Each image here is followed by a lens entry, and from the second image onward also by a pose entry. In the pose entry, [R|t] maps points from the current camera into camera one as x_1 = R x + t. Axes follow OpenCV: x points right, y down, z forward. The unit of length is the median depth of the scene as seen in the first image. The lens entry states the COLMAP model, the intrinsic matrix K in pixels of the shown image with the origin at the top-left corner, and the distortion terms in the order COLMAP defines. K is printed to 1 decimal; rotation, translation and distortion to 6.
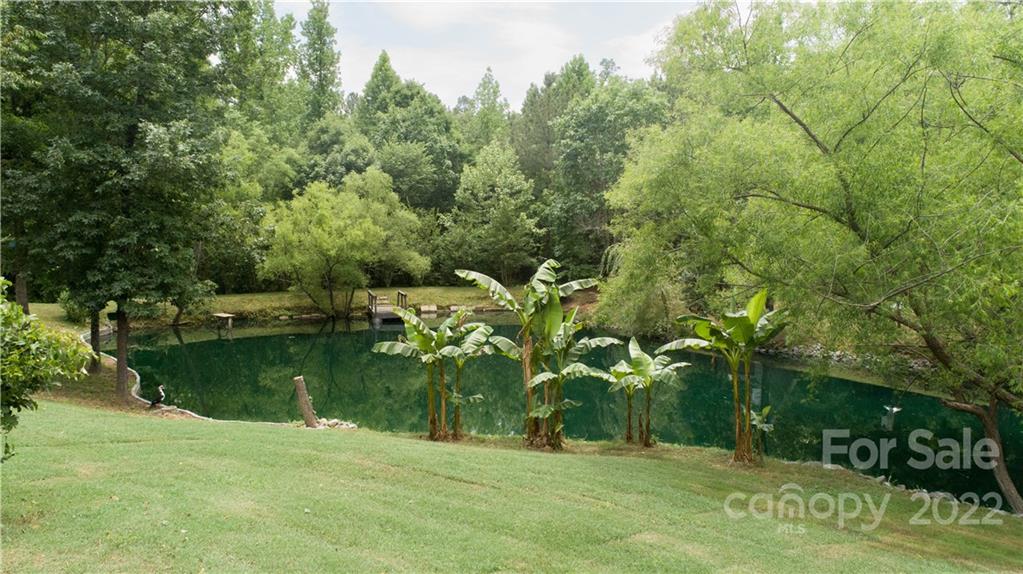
lens RADIAL K [[676.9, 0, 507.8], [0, 676.9, 290.8], [0, 0, 1]] dist [-0.014687, 0.002925]
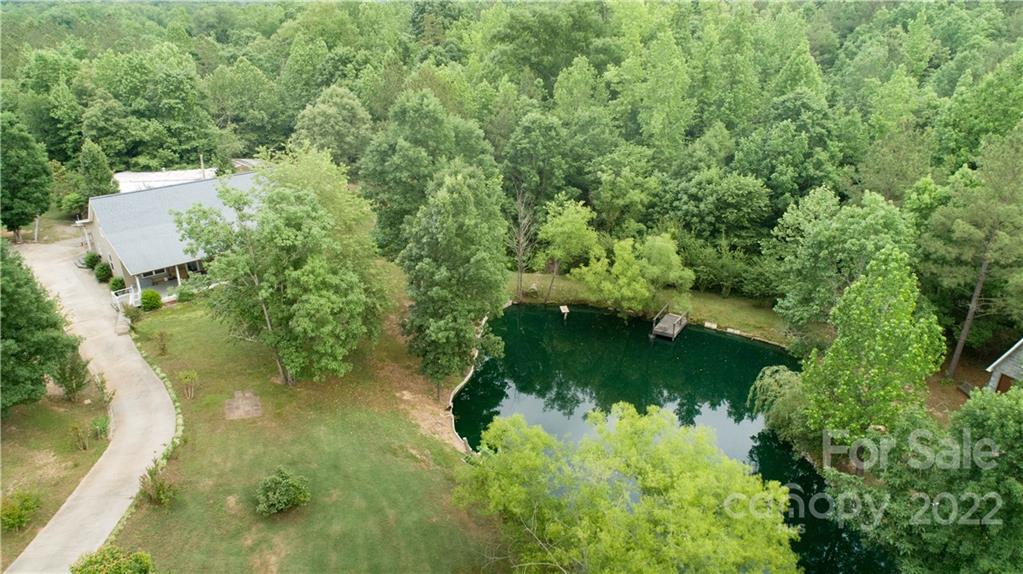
lens RADIAL K [[676.9, 0, 507.8], [0, 676.9, 290.8], [0, 0, 1]] dist [-0.014687, 0.002925]
pose [[0.676949, 0.290813, -0.676142, 0.520375], [-0.067331, 0.939249, 0.336567, -0.484939], [0.732944, -0.182313, 0.655405, -0.163297]]
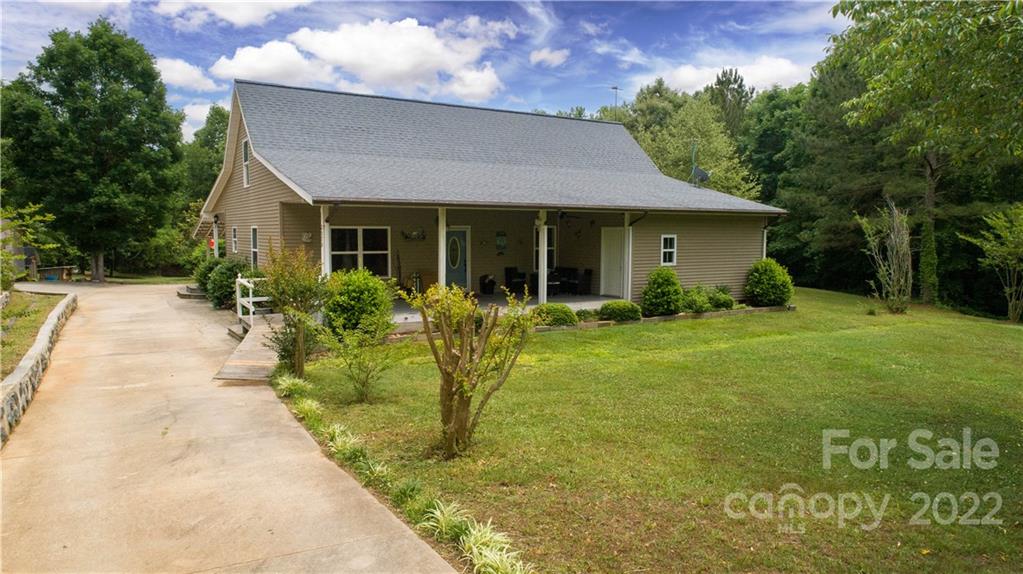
lens RADIAL K [[676.9, 0, 507.8], [0, 676.9, 290.8], [0, 0, 1]] dist [-0.014687, 0.002925]
pose [[0.525574, 0.068077, -0.848020, -0.457977], [-0.077564, 0.996476, 0.031922, -0.011448], [0.847205, 0.048998, 0.529002, 0.053202]]
